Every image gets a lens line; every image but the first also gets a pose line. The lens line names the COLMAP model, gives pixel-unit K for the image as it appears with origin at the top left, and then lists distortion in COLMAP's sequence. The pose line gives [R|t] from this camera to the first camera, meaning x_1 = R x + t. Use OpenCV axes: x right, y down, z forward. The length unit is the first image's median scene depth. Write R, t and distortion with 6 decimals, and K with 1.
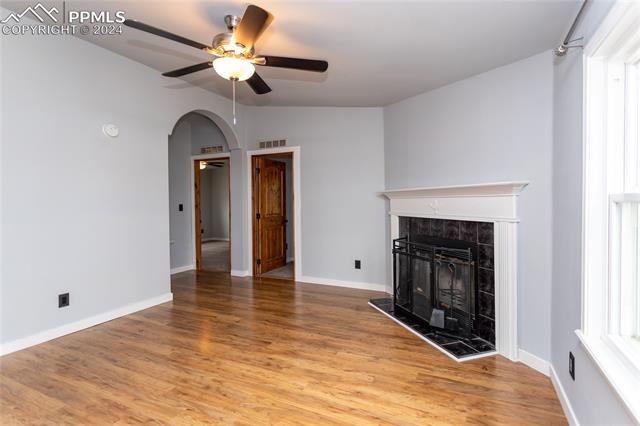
lens RADIAL K [[309.8, 0, 322.0], [0, 309.8, 202.0], [0, 0, 1]] dist [0.000749, -0.000201]
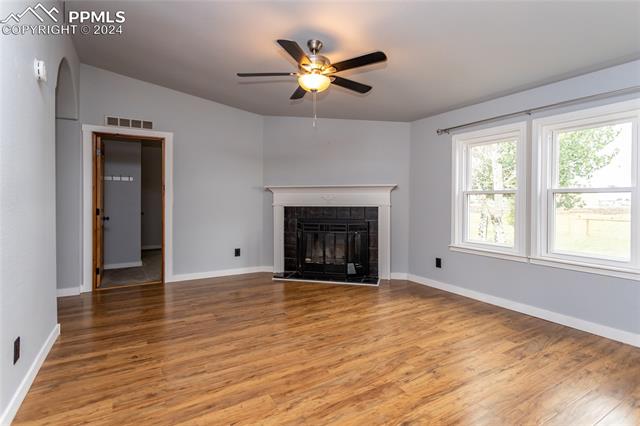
lens RADIAL K [[309.8, 0, 322.0], [0, 309.8, 202.0], [0, 0, 1]] dist [0.000749, -0.000201]
pose [[0.587959, 0.000463, 0.808890, -0.993251], [-0.005637, 0.999978, 0.003524, 0.030748], [-0.808871, -0.006632, 0.587949, 0.194779]]
